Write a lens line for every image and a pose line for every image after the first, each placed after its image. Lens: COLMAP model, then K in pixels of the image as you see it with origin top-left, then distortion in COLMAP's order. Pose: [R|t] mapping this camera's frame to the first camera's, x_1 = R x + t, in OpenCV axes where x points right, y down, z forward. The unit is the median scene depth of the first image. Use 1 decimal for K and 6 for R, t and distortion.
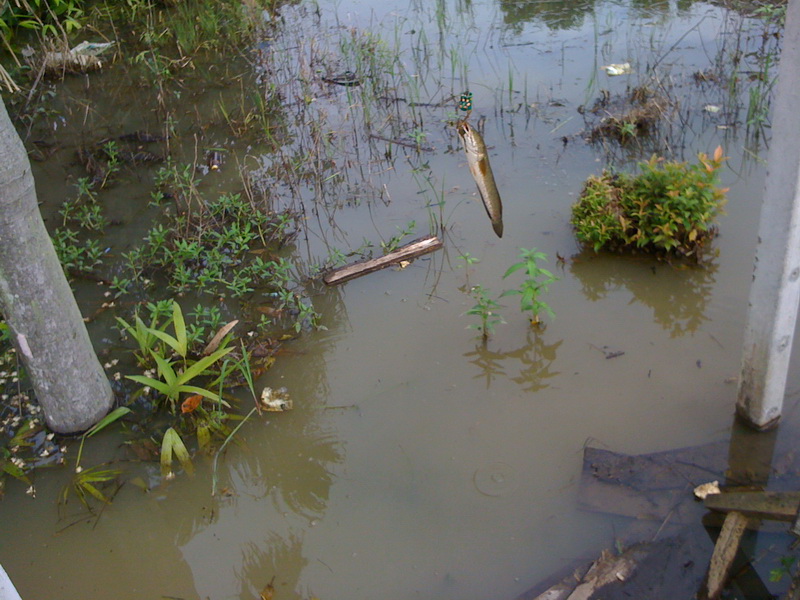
lens RADIAL K [[885.2, 0, 400.0], [0, 885.2, 300.0], [0, 0, 1]] dist [0.231207, -0.557863]
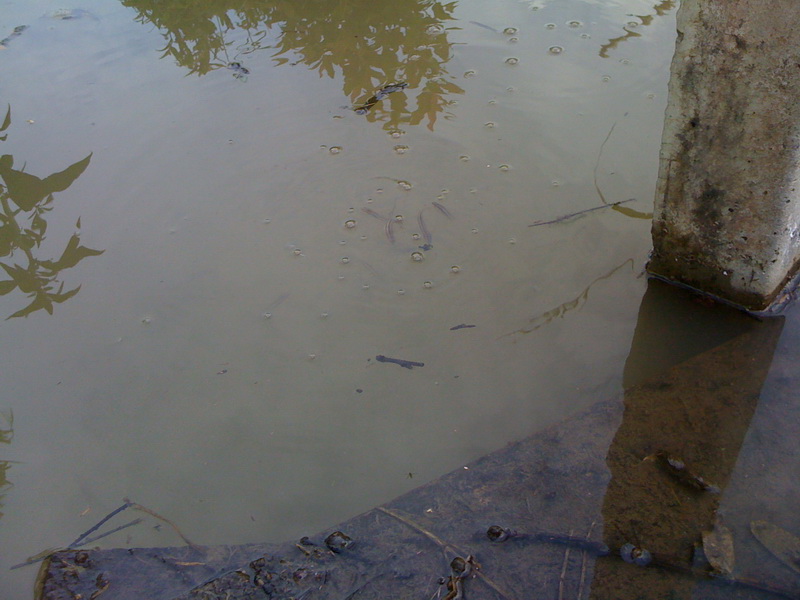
lens RADIAL K [[913.0, 0, 400.0], [0, 913.0, 300.0], [0, 0, 1]] dist [-0.074259, -0.001982]
pose [[0.942616, -0.181588, 0.280182, 0.192306], [0.152086, 0.980576, 0.123854, 0.076741], [-0.297230, -0.074135, 0.951924, 0.646153]]
